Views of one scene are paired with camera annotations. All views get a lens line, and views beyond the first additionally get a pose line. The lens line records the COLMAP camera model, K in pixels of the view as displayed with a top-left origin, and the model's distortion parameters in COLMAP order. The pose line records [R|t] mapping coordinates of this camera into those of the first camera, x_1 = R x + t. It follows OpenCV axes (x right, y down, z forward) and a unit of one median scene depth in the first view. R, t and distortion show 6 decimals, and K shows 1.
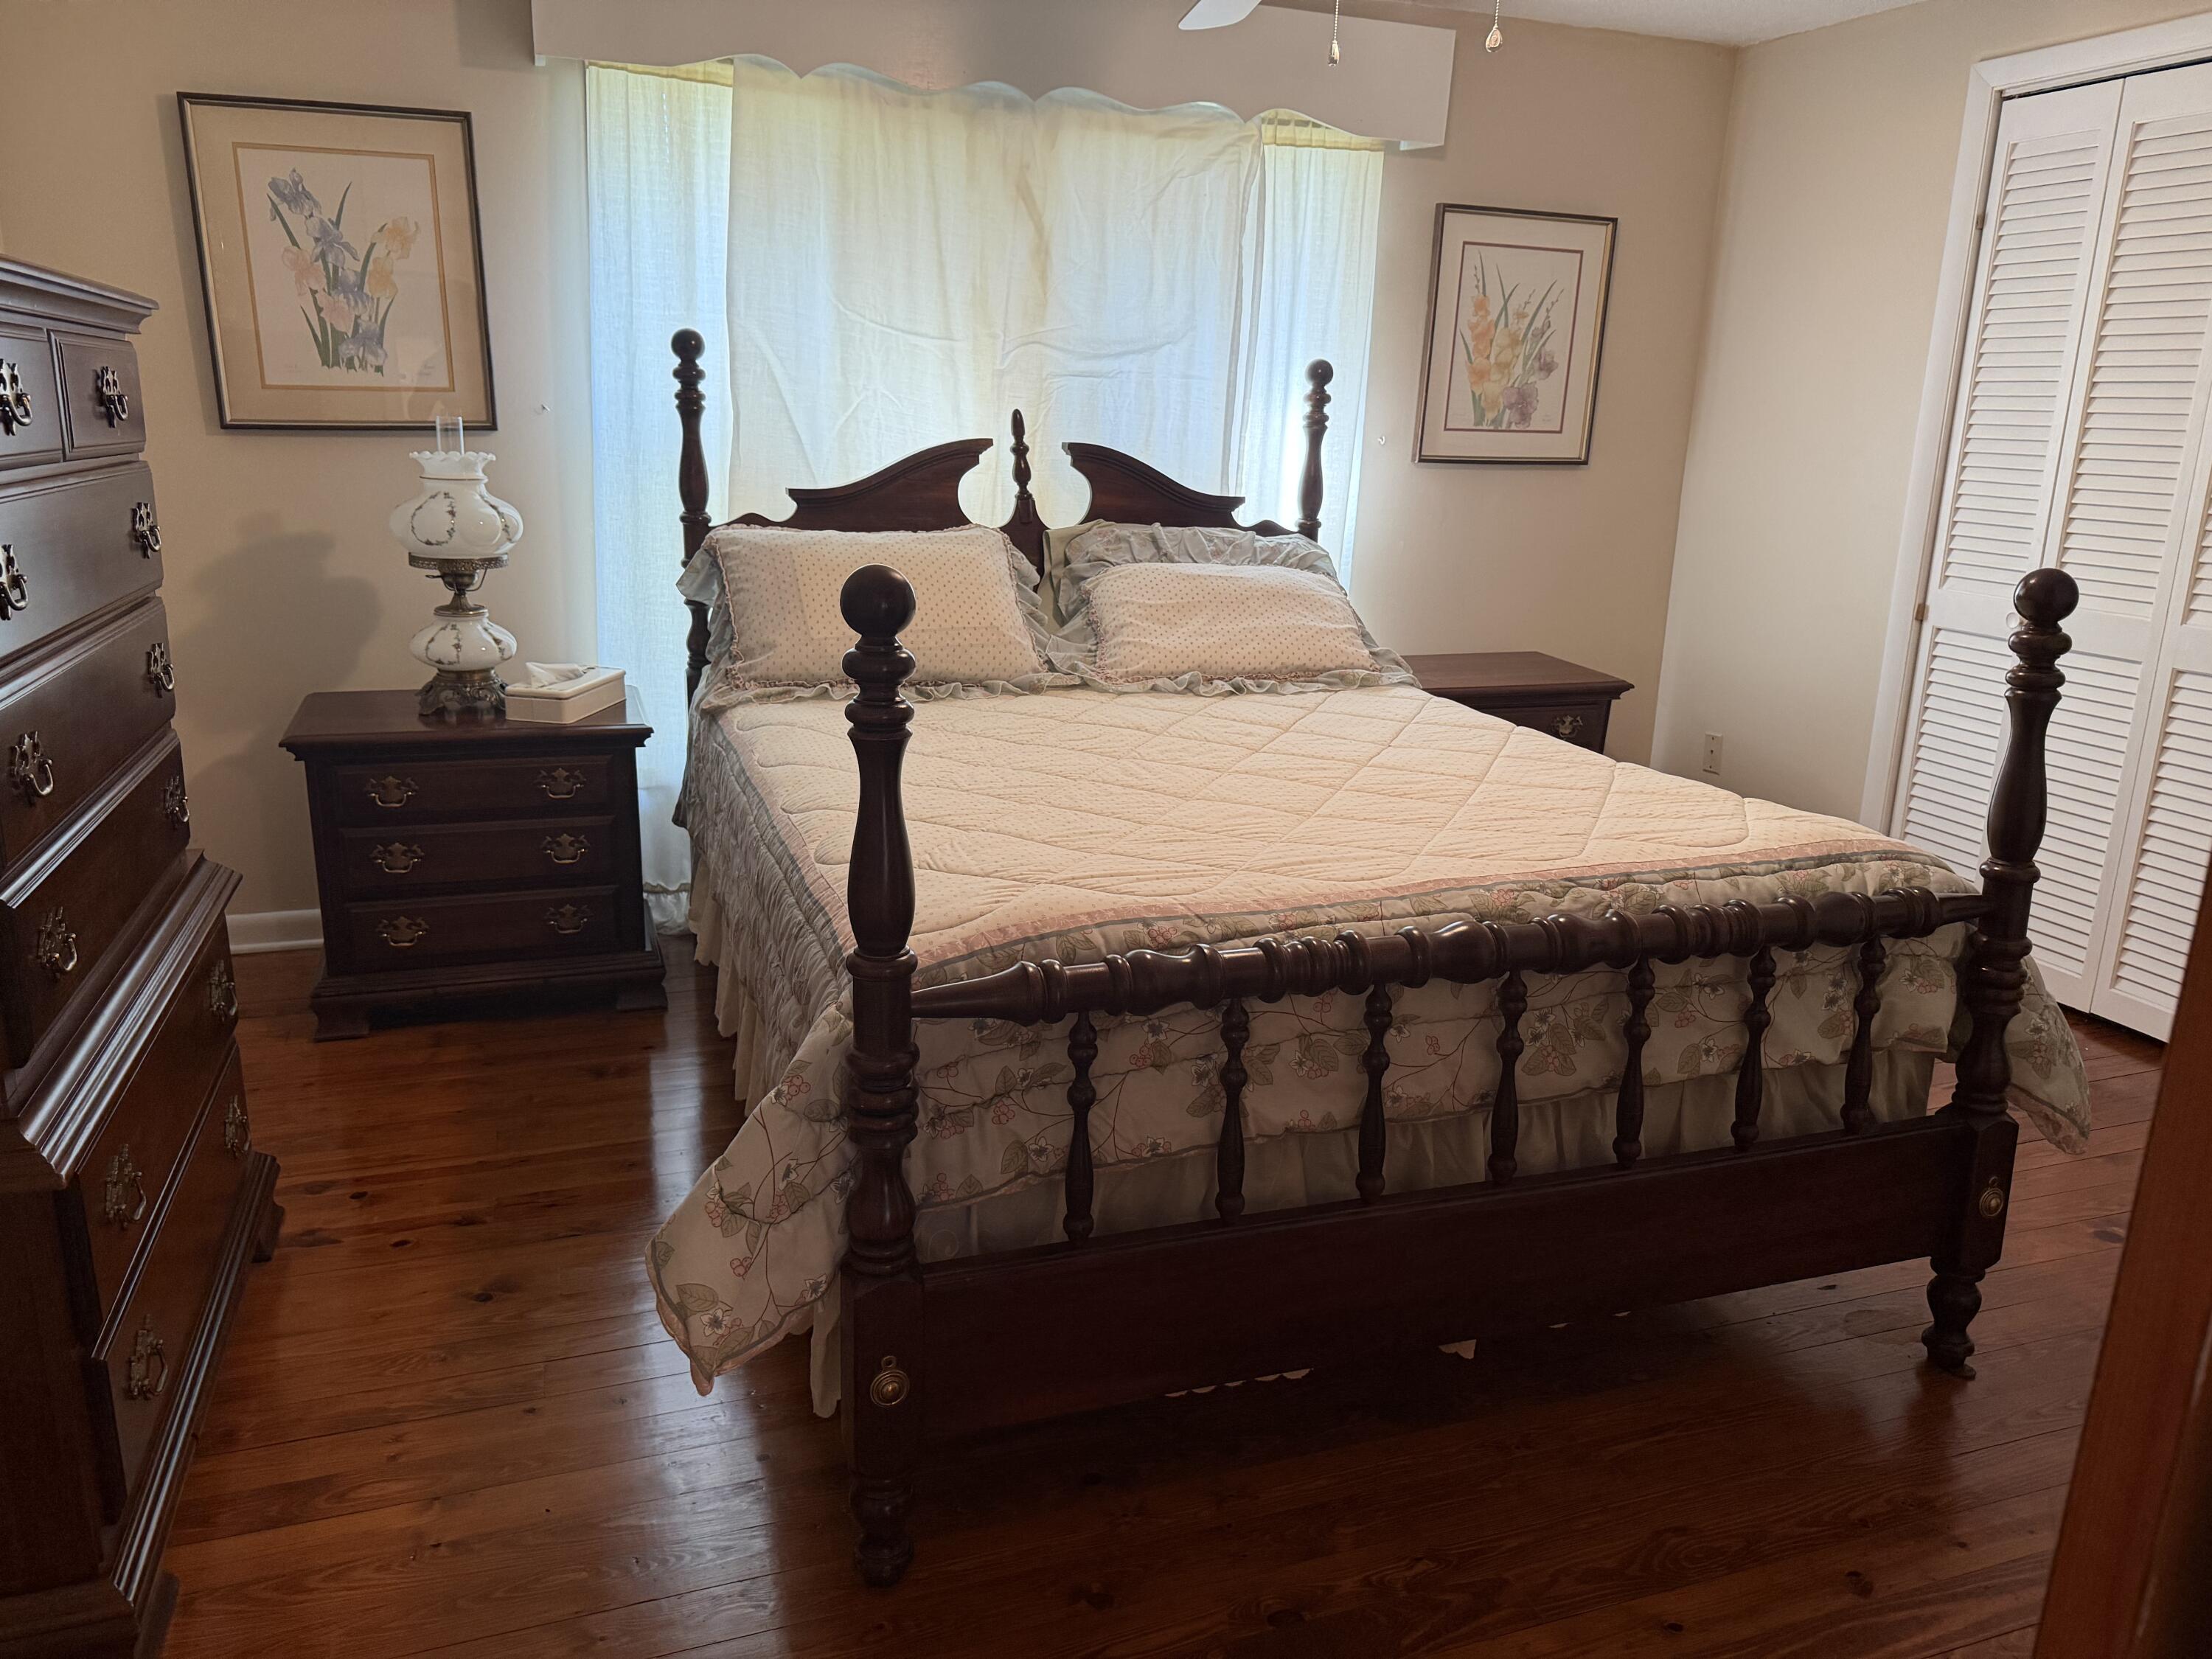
lens RADIAL K [[1595.9, 0, 1108.7], [0, 1595.9, 840.1], [0, 0, 1]] dist [0.123450, -0.185068]
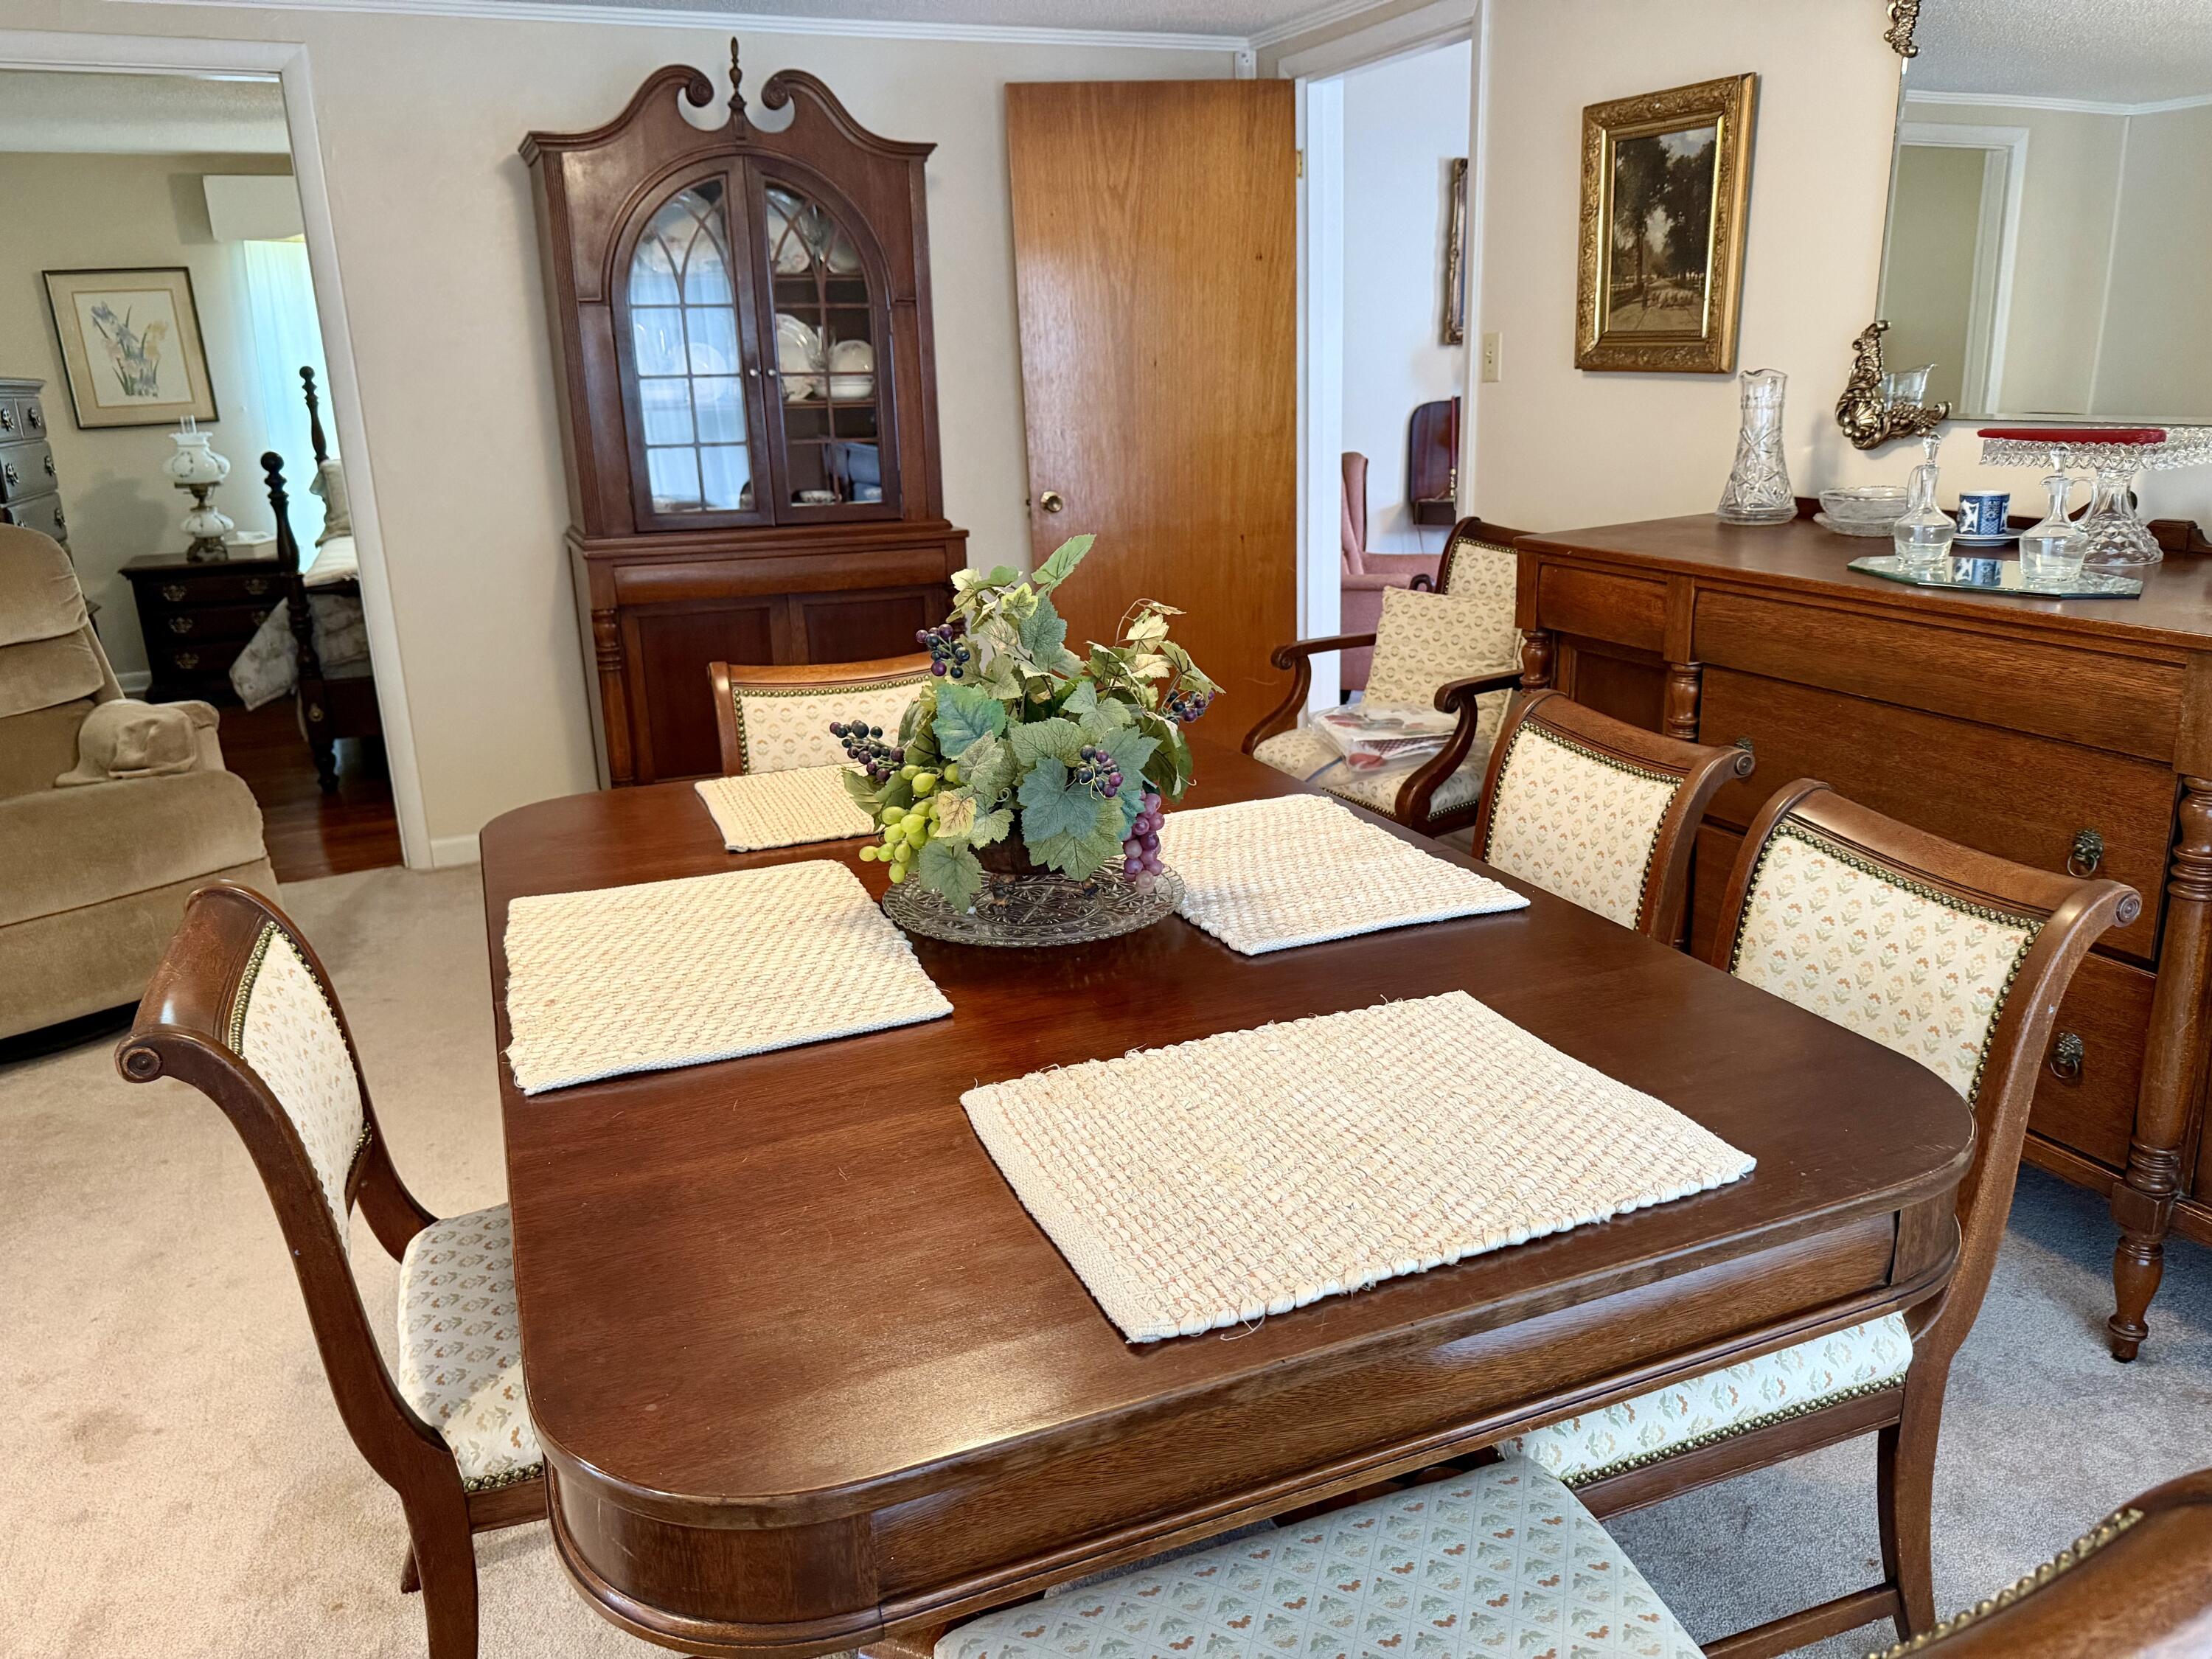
lens RADIAL K [[1566.2, 0, 1106.0], [0, 1566.2, 829.5], [0, 0, 1]] dist [0.128566, -0.152066]
pose [[0.996144, -0.076401, 0.043135, 0.633810], [0.075170, 0.996735, 0.029473, 0.294650], [-0.045246, -0.026117, 0.998634, -1.122780]]
